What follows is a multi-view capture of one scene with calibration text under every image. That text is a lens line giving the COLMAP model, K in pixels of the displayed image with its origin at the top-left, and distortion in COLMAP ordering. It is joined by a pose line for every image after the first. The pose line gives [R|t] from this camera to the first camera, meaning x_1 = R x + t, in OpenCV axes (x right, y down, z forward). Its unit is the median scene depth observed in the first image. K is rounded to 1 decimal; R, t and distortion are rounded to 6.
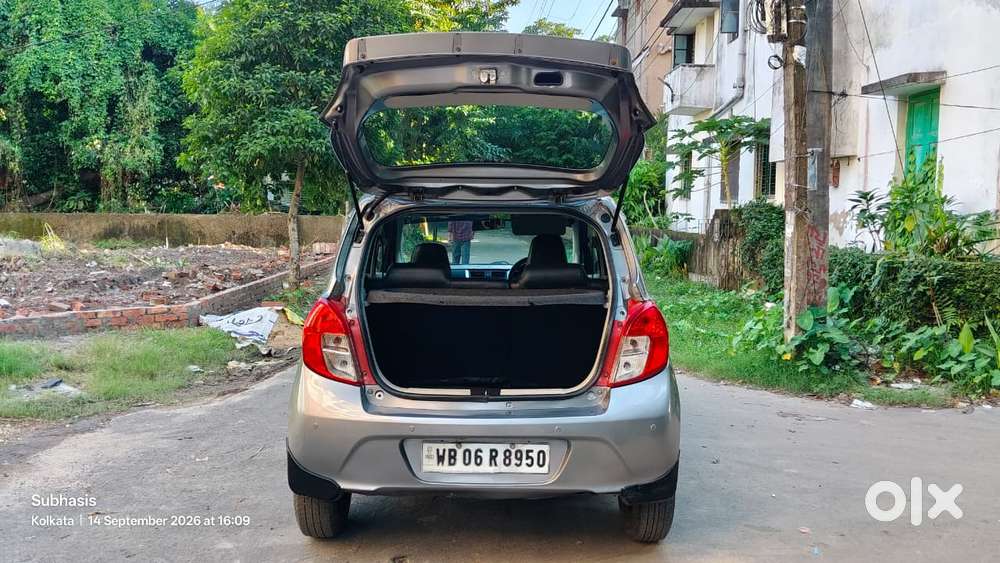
lens RADIAL K [[821.3, 0, 498.9], [0, 821.3, 285.4], [0, 0, 1]] dist [0.044753, -0.120548]
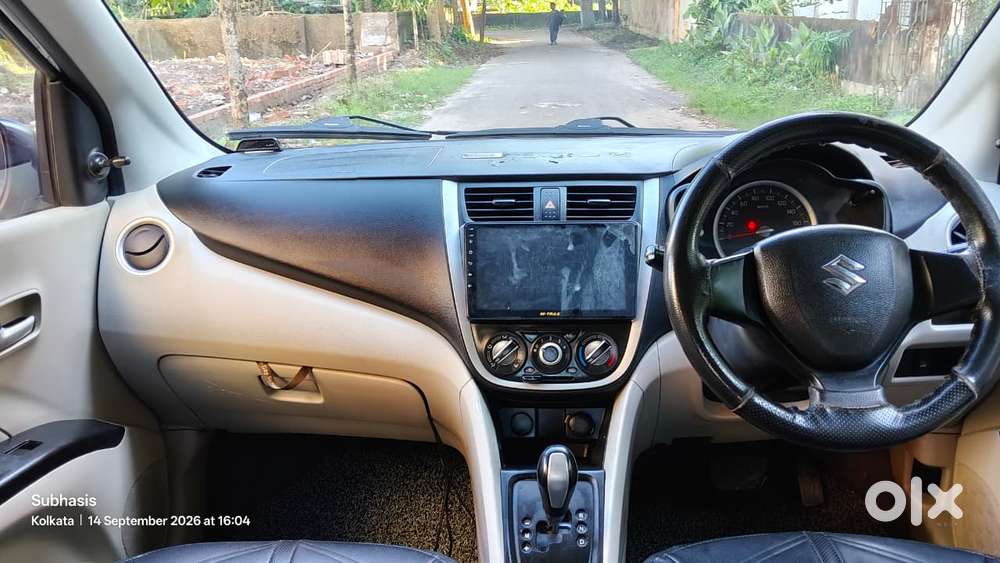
lens RADIAL K [[845.8, 0, 505.7], [0, 845.8, 282.5], [0, 0, 1]] dist [-0.023550, -0.011600]
pose [[0.997677, -0.012966, -0.066871, -0.006866], [0.027554, 0.974632, 0.222111, -0.028283], [0.062295, -0.223438, 0.972726, 0.528270]]
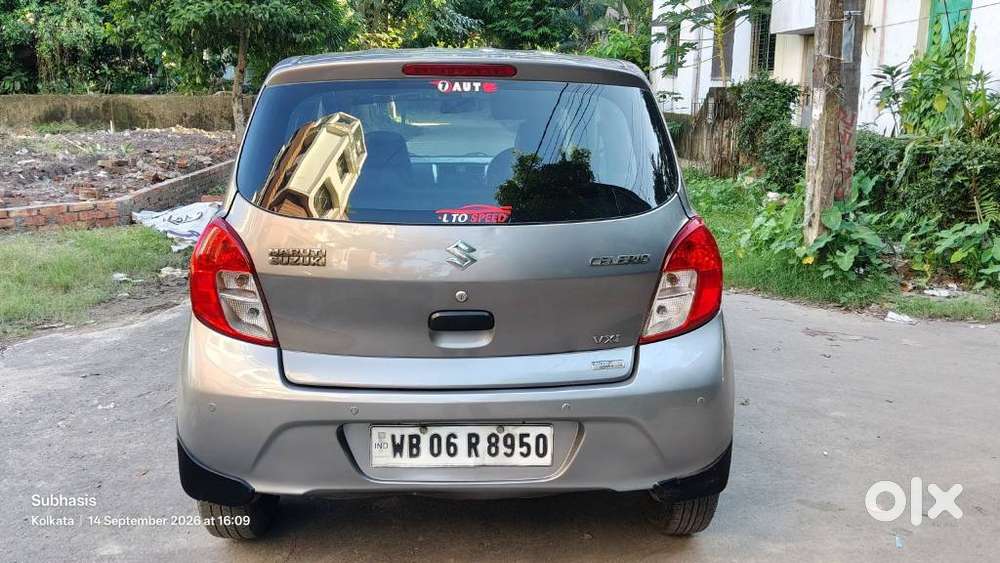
lens RADIAL K [[821.3, 0, 498.9], [0, 821.3, 285.4], [0, 0, 1]] dist [0.044753, -0.120548]
pose [[0.999427, -0.010145, 0.032280, -0.002501], [0.005480, 0.989932, 0.141439, -0.010218], [-0.033390, -0.141181, 0.989420, 0.134505]]
